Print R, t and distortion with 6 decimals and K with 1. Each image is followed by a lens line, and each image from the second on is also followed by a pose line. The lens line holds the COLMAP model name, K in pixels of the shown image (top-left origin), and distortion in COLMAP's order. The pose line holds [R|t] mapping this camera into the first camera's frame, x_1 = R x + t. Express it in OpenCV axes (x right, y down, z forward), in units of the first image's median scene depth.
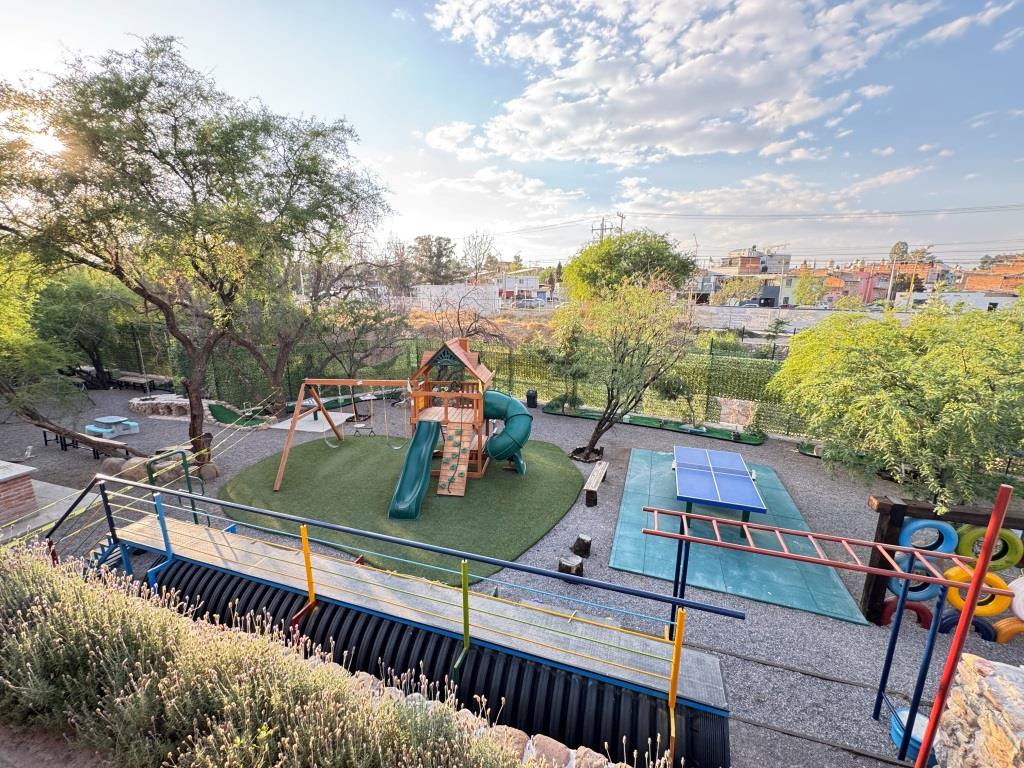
lens RADIAL K [[408.6, 0, 511.6], [0, 408.6, 381.3], [0, 0, 1]] dist [-0.003973, 0.001100]
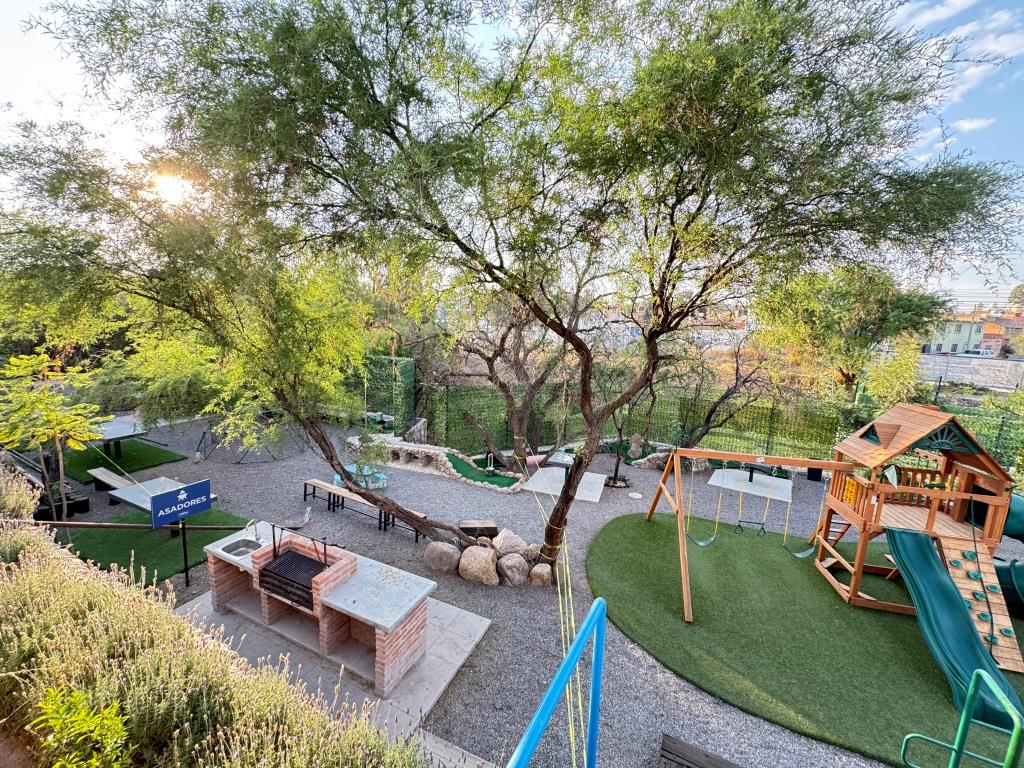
lens RADIAL K [[408.6, 0, 510.2], [0, 408.6, 382.3], [0, 0, 1]] dist [-0.003973, 0.001100]
pose [[0.991525, 0.052101, -0.119010, -0.111942], [-0.060523, 0.995828, -0.068286, -0.008566], [0.114956, 0.074910, 0.990542, 0.037002]]
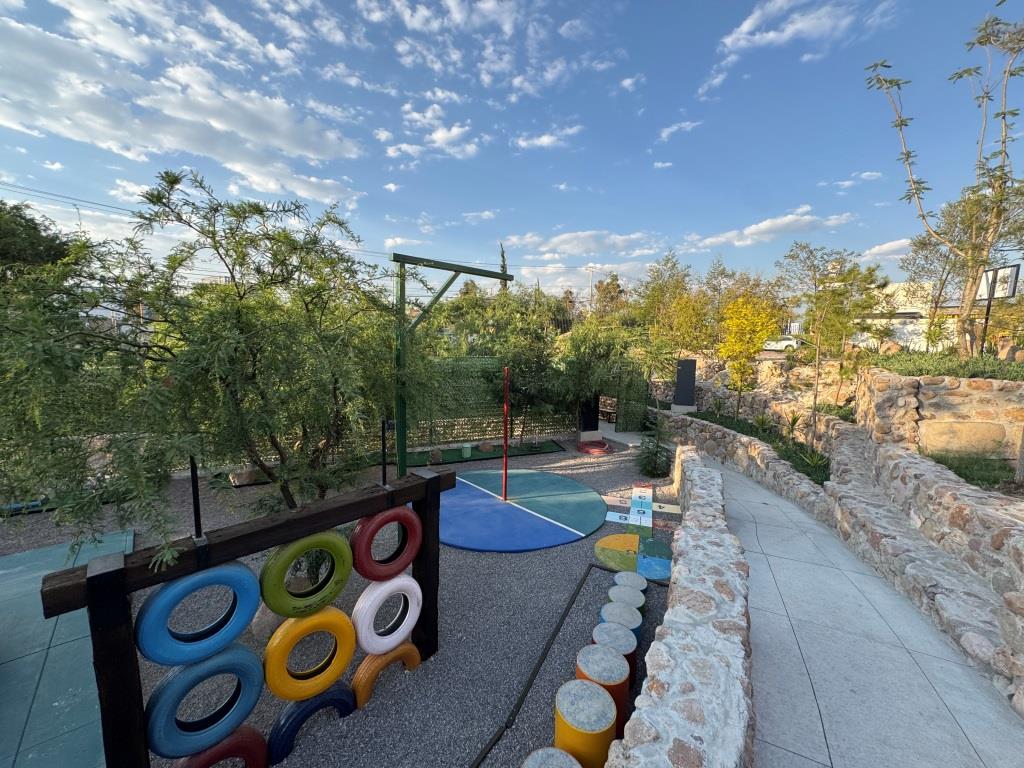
lens RADIAL K [[408.6, 0, 512.6], [0, 408.6, 380.2], [0, 0, 1]] dist [-0.003973, 0.001100]
pose [[0.476138, -0.090882, 0.874662, 0.065048], [0.177135, 0.984169, 0.005834, 0.014489], [-0.861346, 0.152156, 0.484698, 0.033343]]
